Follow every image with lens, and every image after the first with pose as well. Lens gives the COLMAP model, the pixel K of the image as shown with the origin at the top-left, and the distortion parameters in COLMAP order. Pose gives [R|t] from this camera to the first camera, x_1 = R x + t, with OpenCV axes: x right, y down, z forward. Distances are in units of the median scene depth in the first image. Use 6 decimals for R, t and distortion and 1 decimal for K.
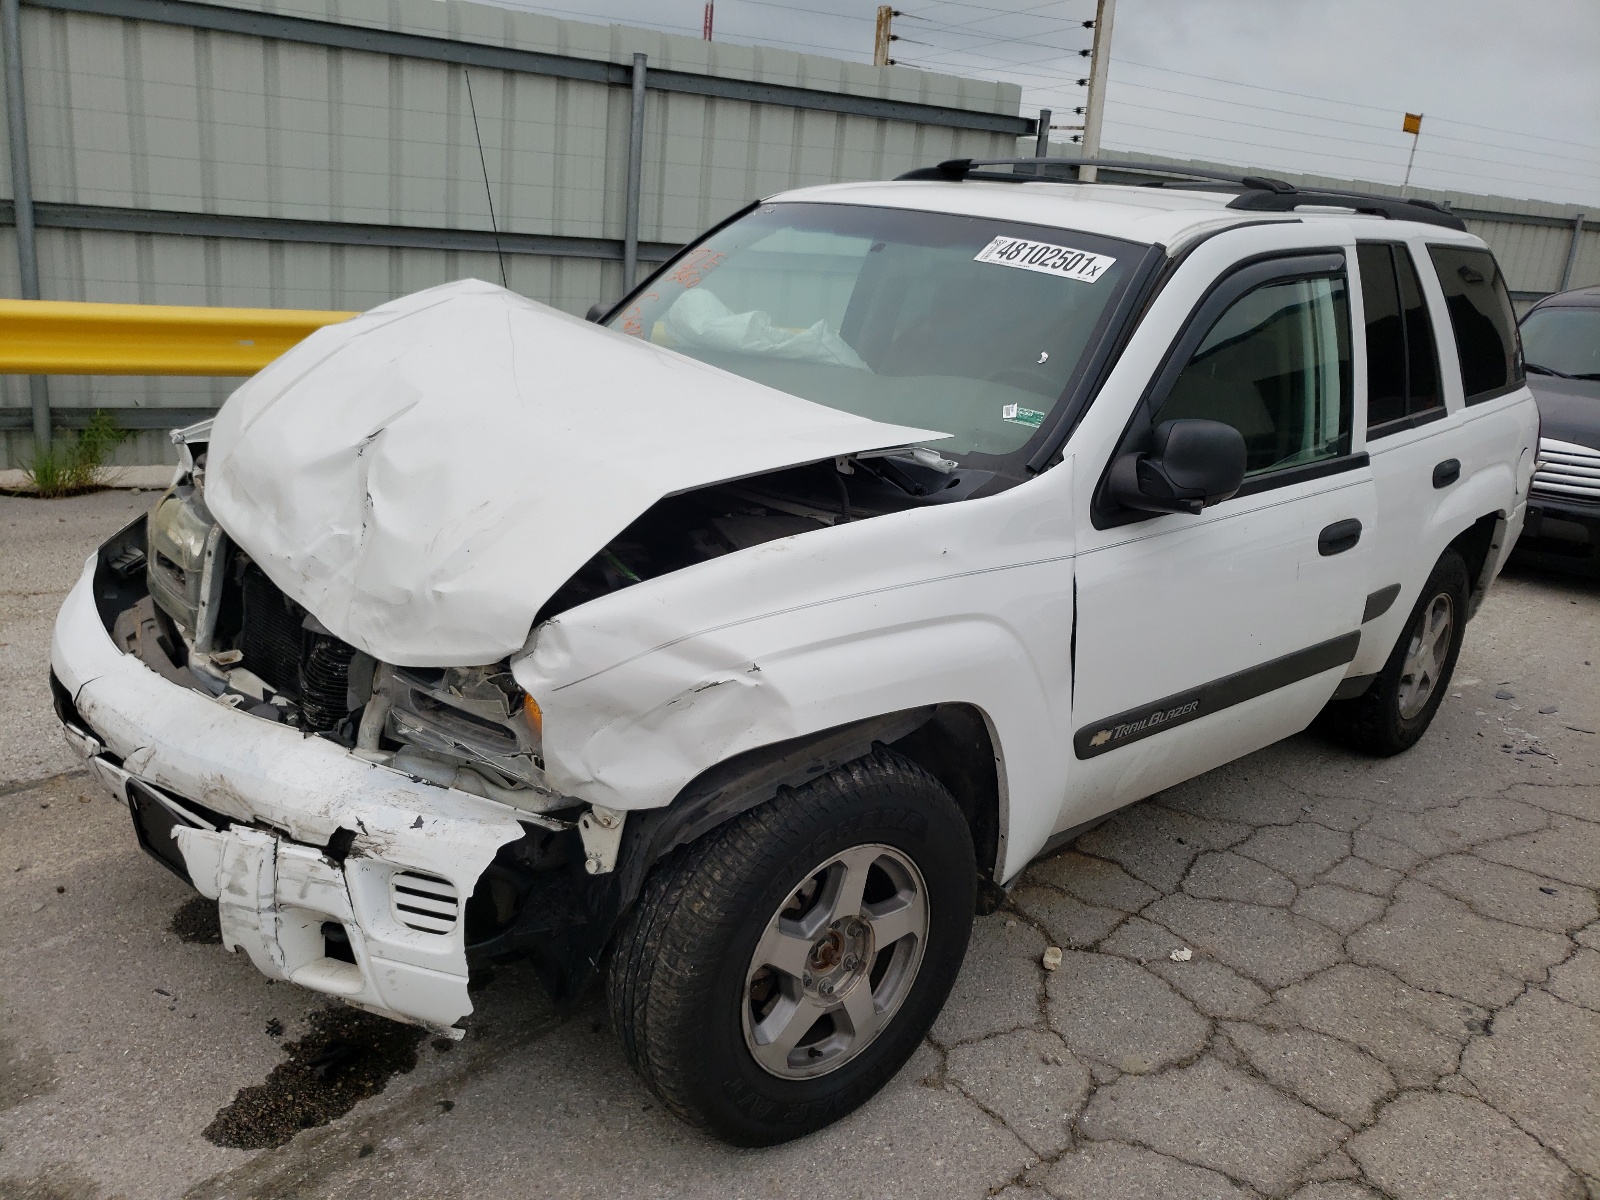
lens RADIAL K [[1268.3, 0, 800.0], [0, 1268.3, 600.0], [0, 0, 1]] dist [-0.007057, -0.003848]
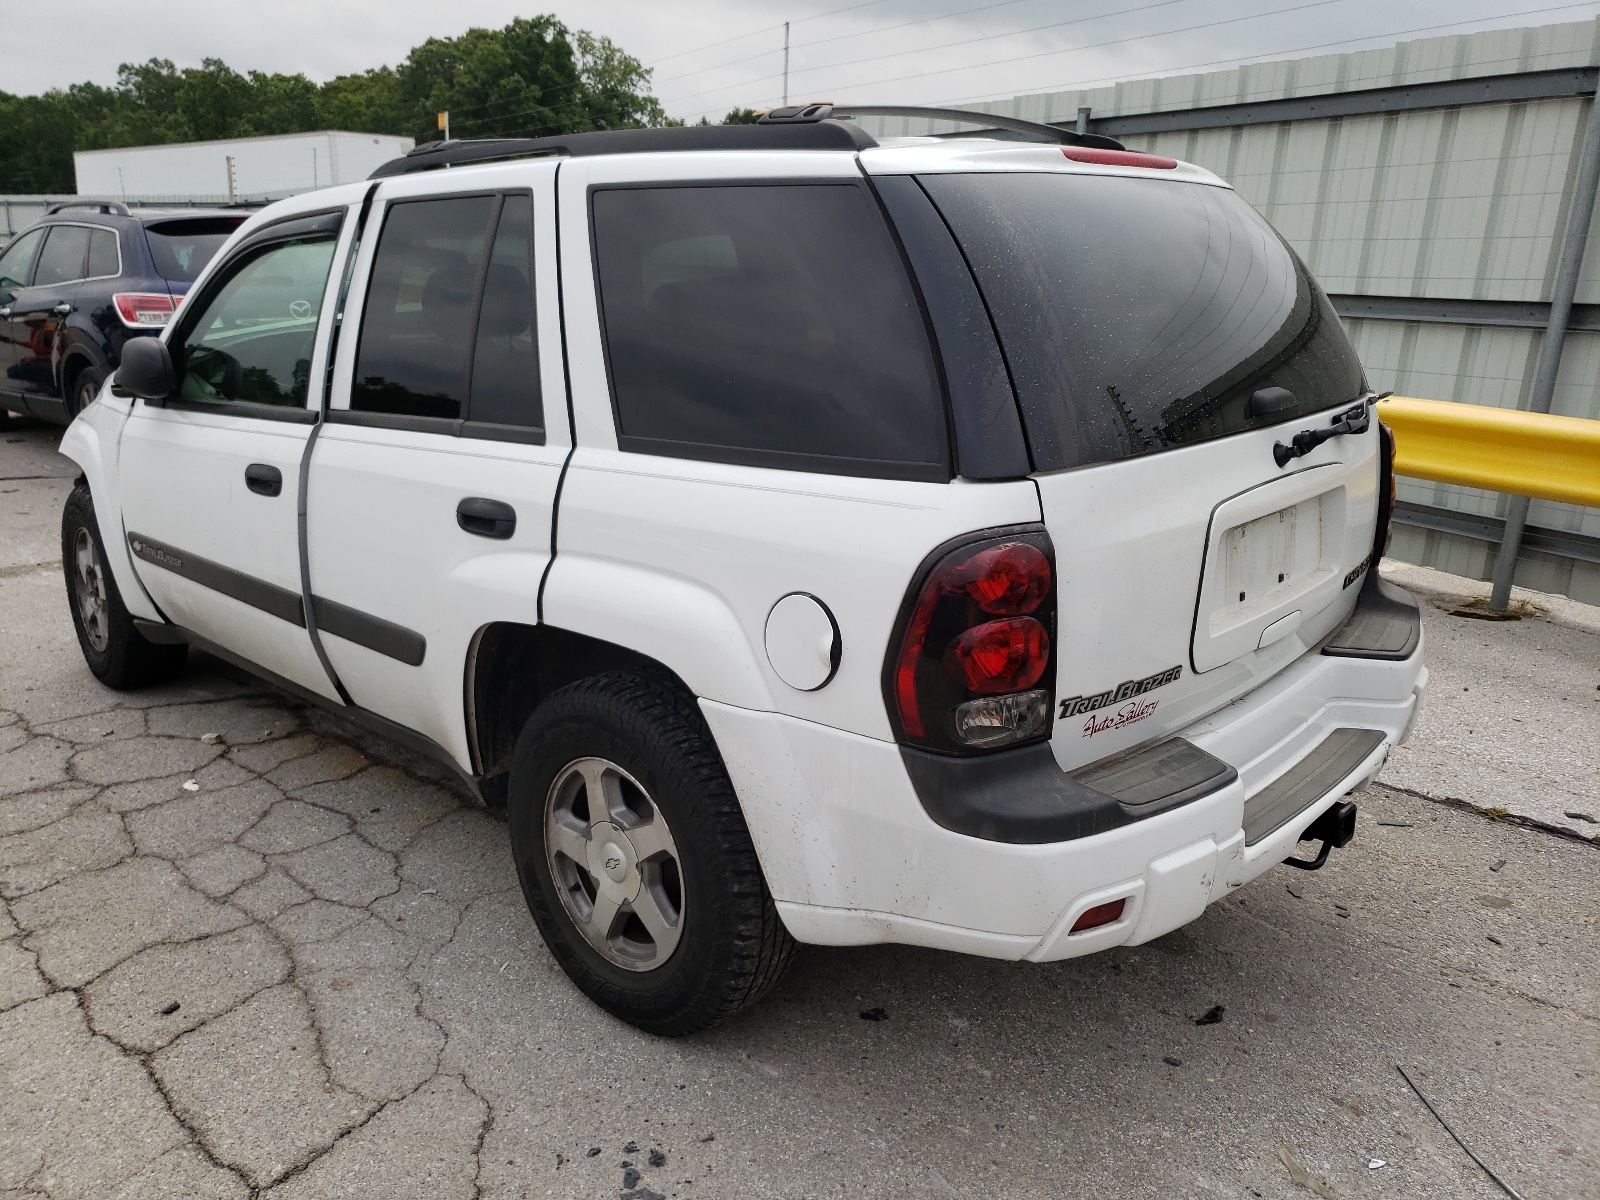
lens RADIAL K [[1274.7, 0, 800.0], [0, 1274.7, 600.0], [0, 0, 1]] dist [0.007521, 0.008232]
pose [[0.014286, 0.184742, -0.982683, 0.658049], [-0.299937, 0.938317, 0.172041, -0.126369], [0.953852, 0.292286, 0.068816, 0.620767]]
